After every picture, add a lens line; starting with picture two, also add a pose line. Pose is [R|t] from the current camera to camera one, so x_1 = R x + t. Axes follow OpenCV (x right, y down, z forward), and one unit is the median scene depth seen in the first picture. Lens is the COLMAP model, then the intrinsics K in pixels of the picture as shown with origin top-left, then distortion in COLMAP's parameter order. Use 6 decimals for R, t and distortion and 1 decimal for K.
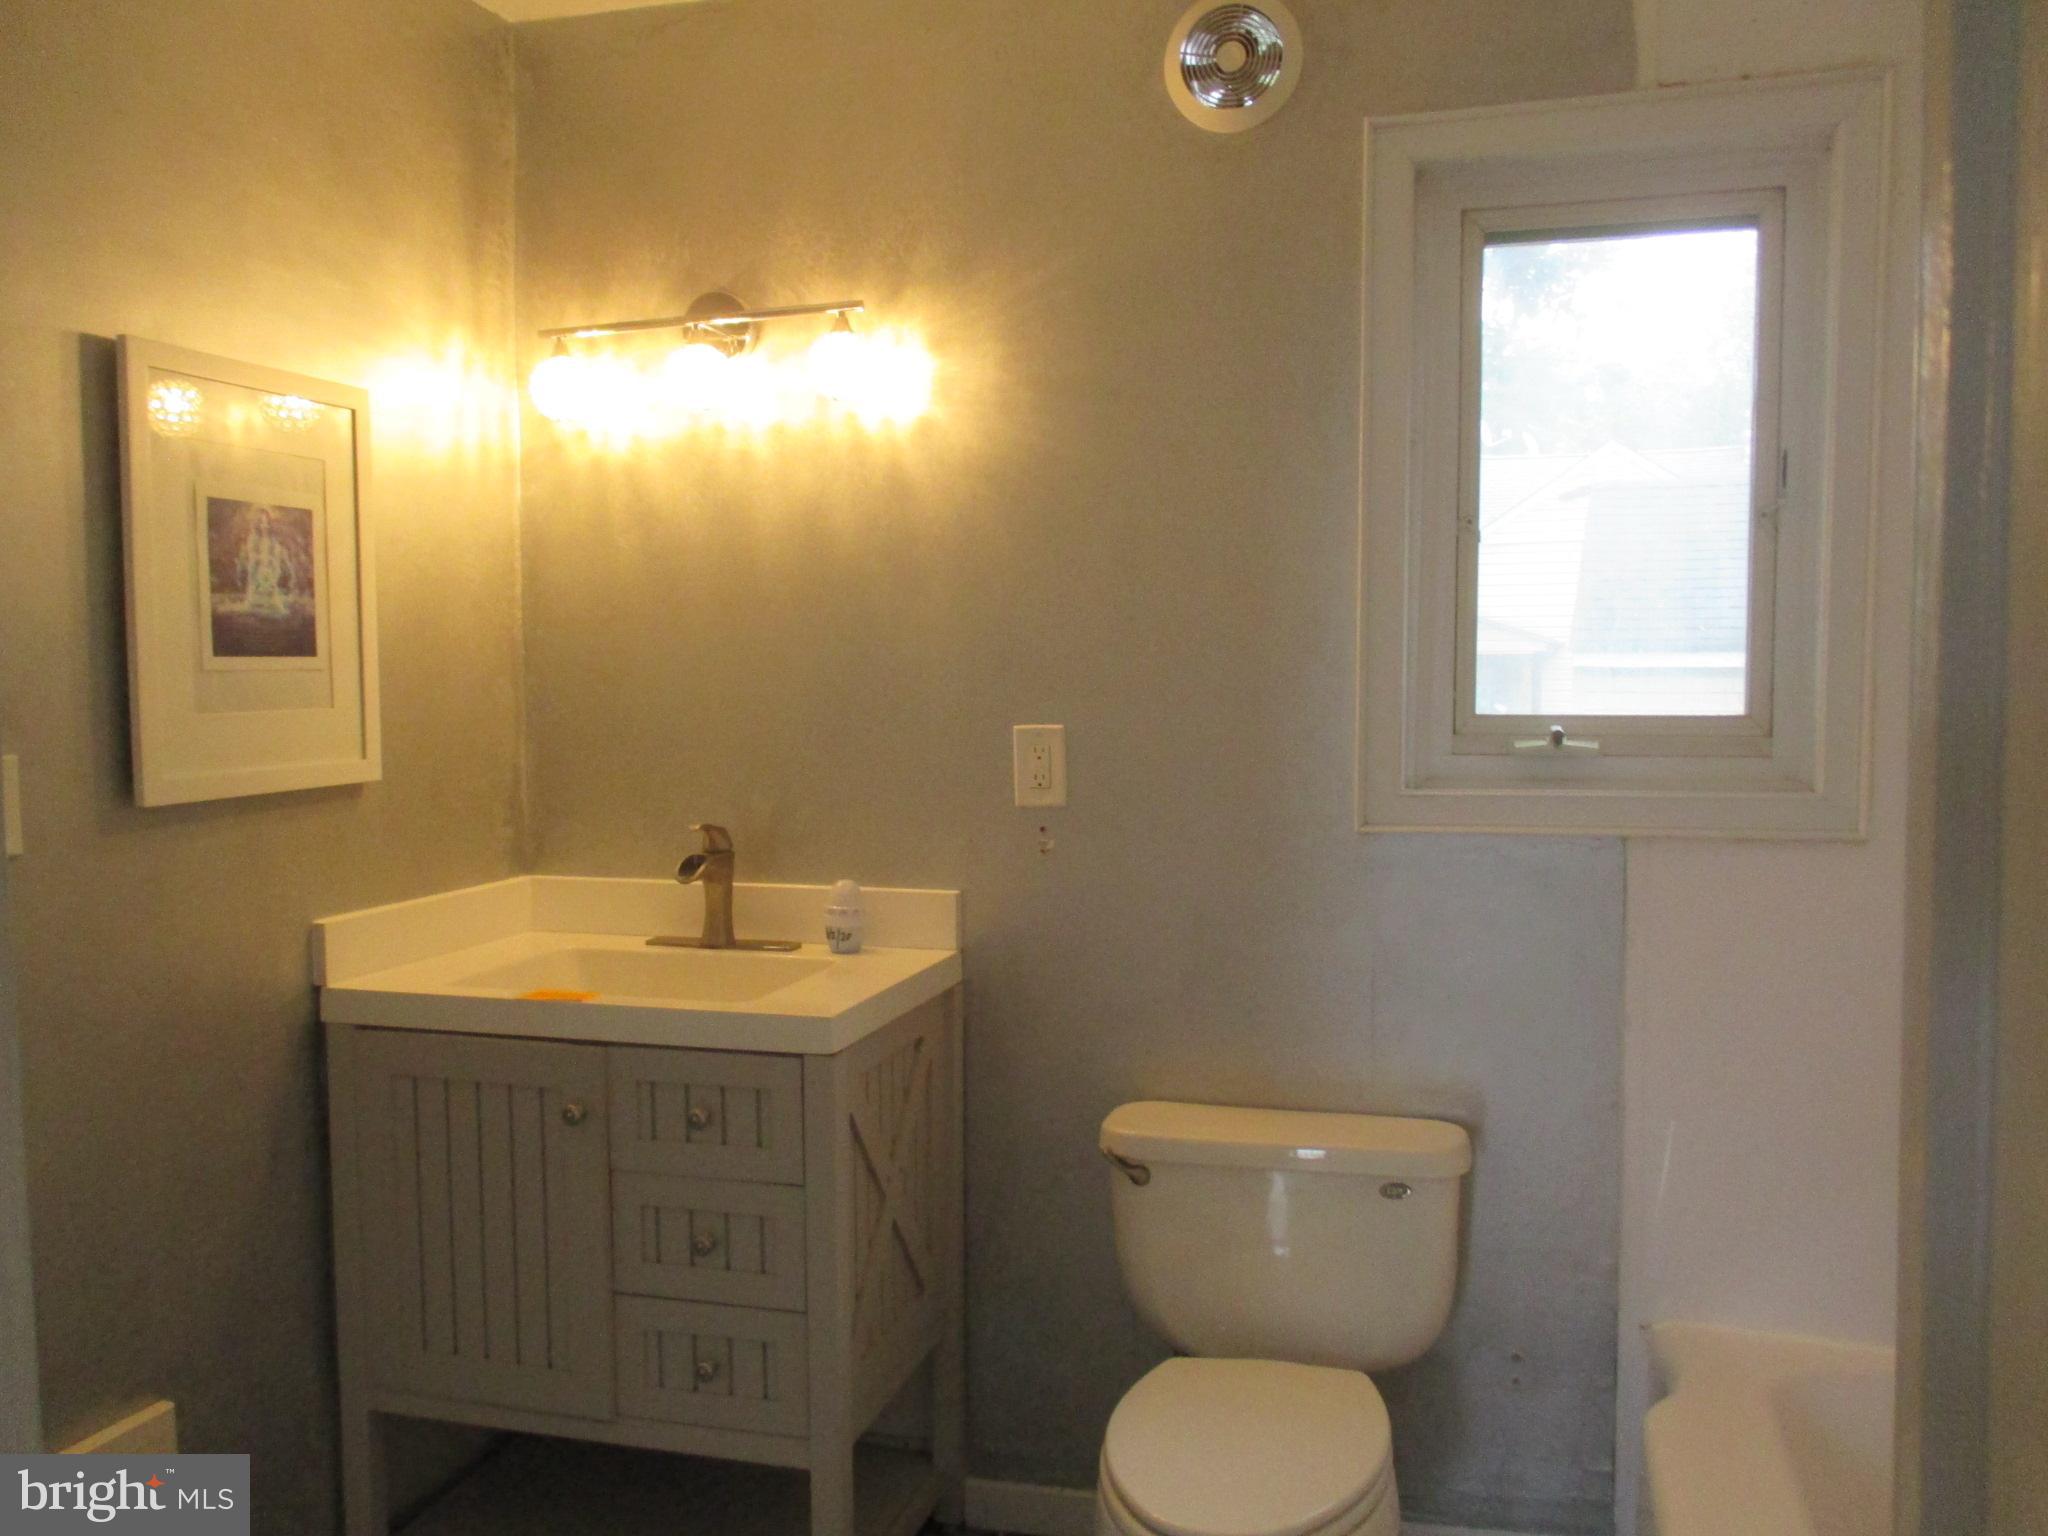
lens RADIAL K [[1720.1, 0, 1014.0], [0, 1720.1, 778.1], [0, 0, 1]] dist [-0.027731, 0.004587]
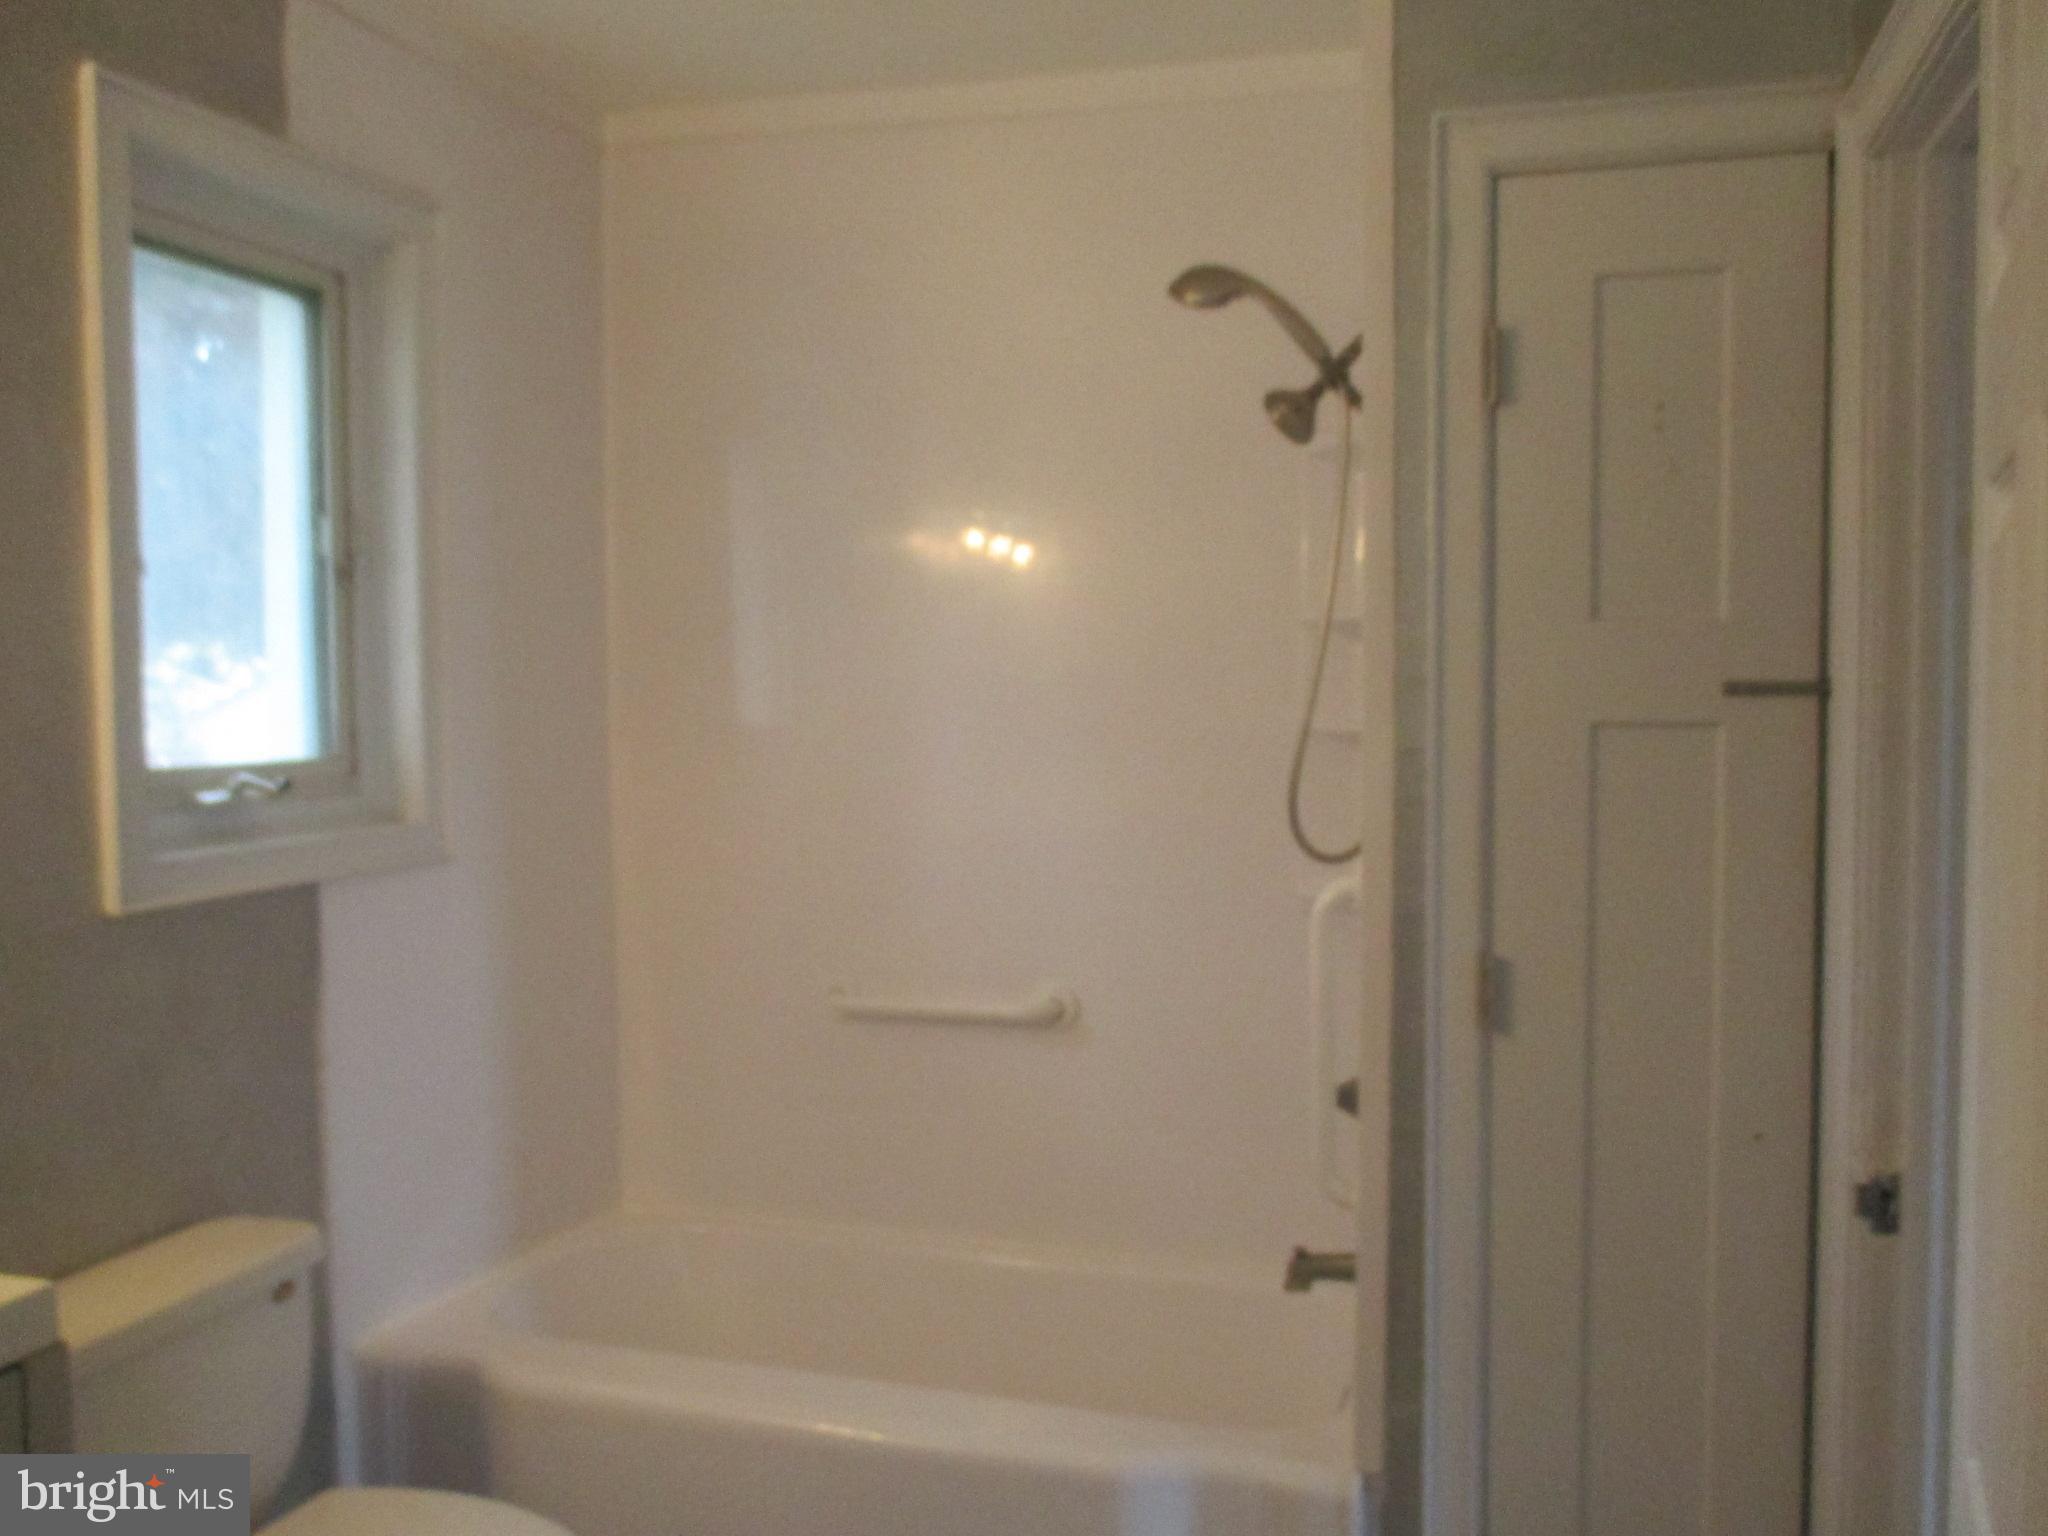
lens RADIAL K [[1720.1, 0, 1014.0], [0, 1720.1, 778.1], [0, 0, 1]] dist [-0.027731, 0.004587]
pose [[0.019027, -0.047740, 0.998679, -0.633310], [0.085607, 0.995269, 0.045946, -0.036170], [-0.996147, 0.084619, 0.023024, 0.552908]]
